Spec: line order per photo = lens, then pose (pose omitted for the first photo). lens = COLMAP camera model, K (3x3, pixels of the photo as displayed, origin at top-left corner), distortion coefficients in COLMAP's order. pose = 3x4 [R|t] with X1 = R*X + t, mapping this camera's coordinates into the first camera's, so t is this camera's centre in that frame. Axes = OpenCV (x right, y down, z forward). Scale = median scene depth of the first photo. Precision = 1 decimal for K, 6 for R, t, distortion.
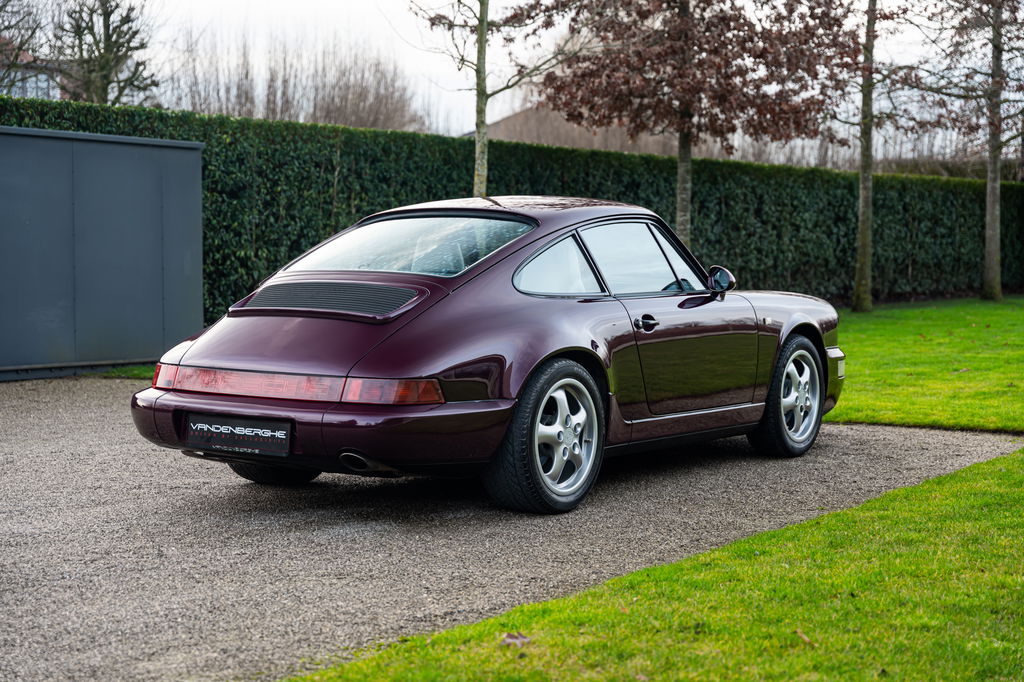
lens RADIAL K [[1778.8, 0, 511.5], [0, 1778.8, 340.7], [0, 0, 1]] dist [-0.072375, 0.000000]
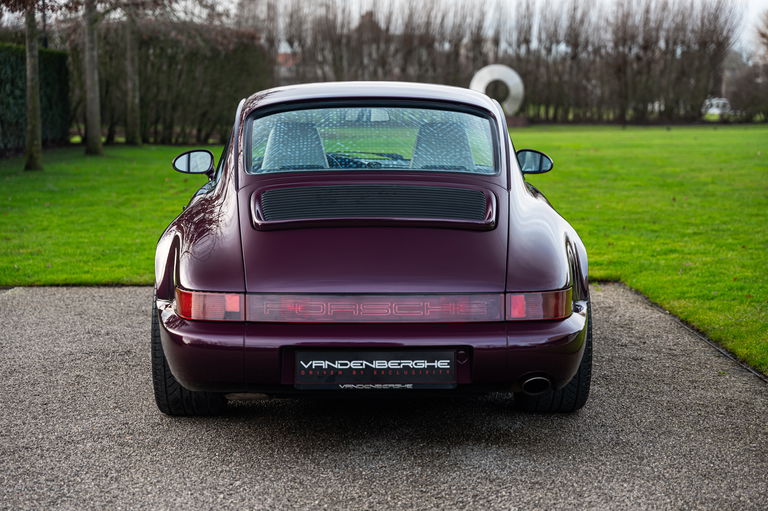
lens RADIAL K [[1462.7, 0, 383.9], [0, 1462.7, 255.4], [0, 0, 1]] dist [0.055287, 0.000000]
pose [[0.788137, -0.067978, 0.611735, -0.575751], [0.034495, 0.997199, 0.066371, -0.048352], [-0.614533, -0.031208, 0.788274, 0.438818]]
